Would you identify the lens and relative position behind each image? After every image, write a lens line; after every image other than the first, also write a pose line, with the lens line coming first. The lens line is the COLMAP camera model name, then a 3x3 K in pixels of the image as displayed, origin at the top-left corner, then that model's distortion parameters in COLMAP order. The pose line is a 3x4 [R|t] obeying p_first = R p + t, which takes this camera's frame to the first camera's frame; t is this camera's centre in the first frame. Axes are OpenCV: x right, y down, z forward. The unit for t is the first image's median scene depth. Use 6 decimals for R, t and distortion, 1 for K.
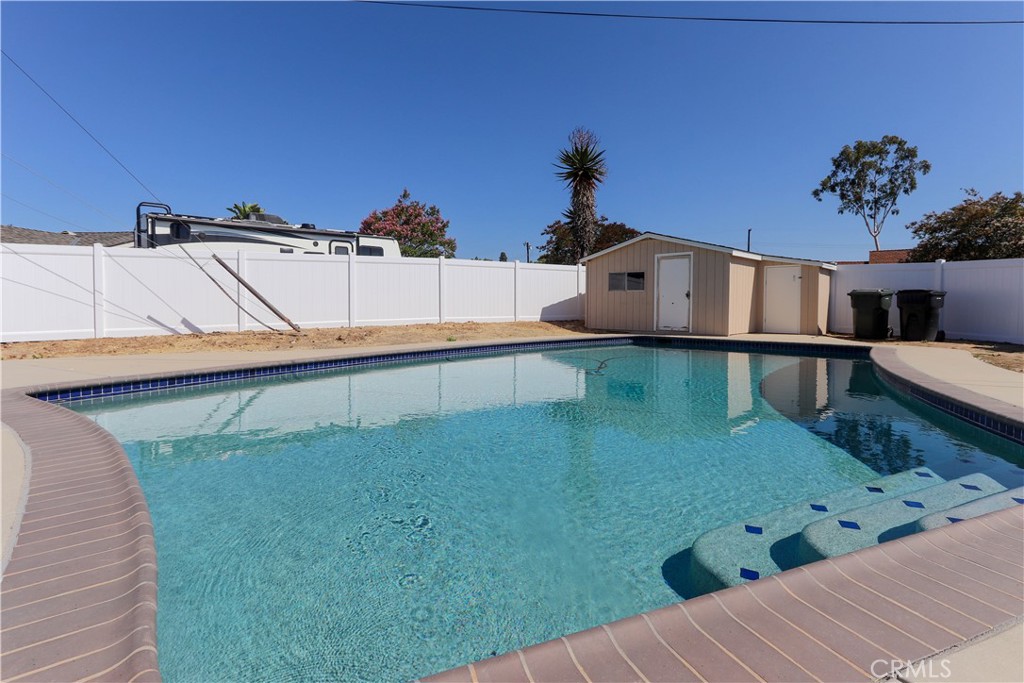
lens RADIAL K [[487.2, 0, 504.3], [0, 487.2, 310.3], [0, 0, 1]] dist [0.000518, 0.000405]
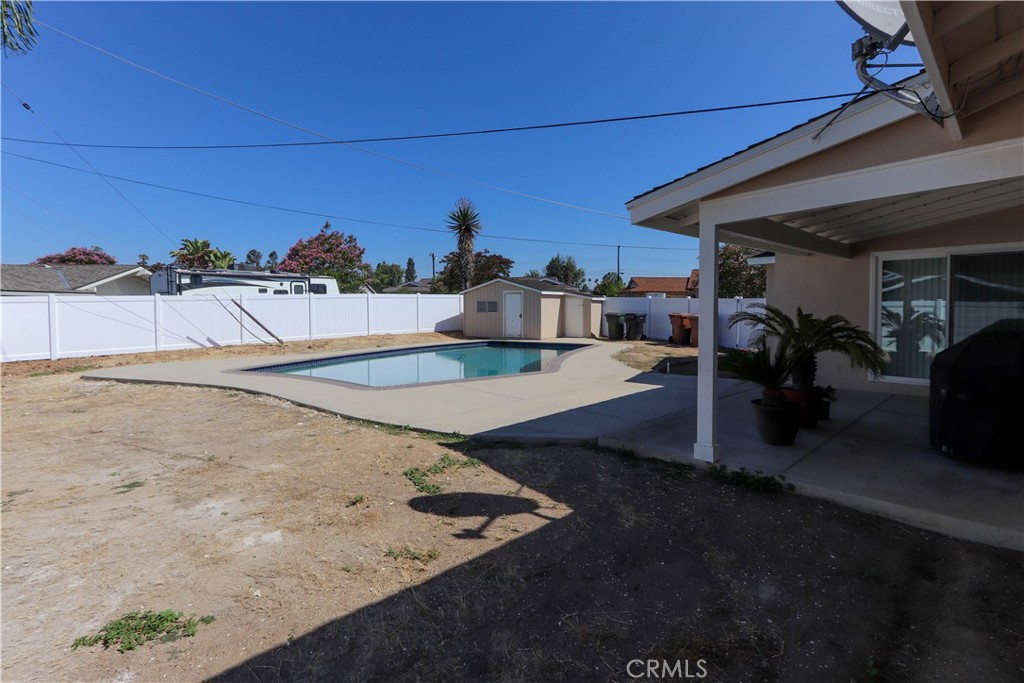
lens RADIAL K [[466.7, 0, 509.6], [0, 466.7, 310.3], [0, 0, 1]] dist [0.000649, 0.000288]
pose [[0.979049, -0.010659, 0.203343, 0.007331], [0.011631, 0.999926, -0.003584, -0.040133], [-0.203290, 0.005874, 0.979101, -0.515307]]
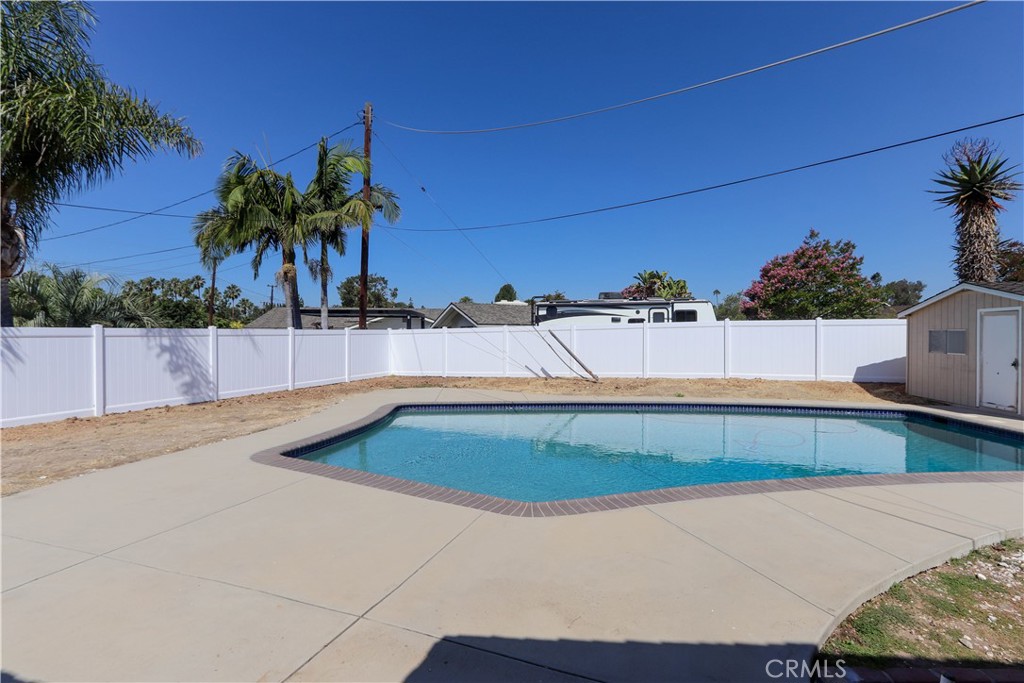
lens RADIAL K [[481.5, 0, 542.4], [0, 481.5, 337.3], [0, 0, 1]] dist [0.002012, 0.000538]
pose [[0.640465, 0.000868, -0.767987, 0.421402], [-0.010199, 0.999921, -0.007376, -0.052171], [0.767919, 0.012557, 0.640423, -0.032892]]
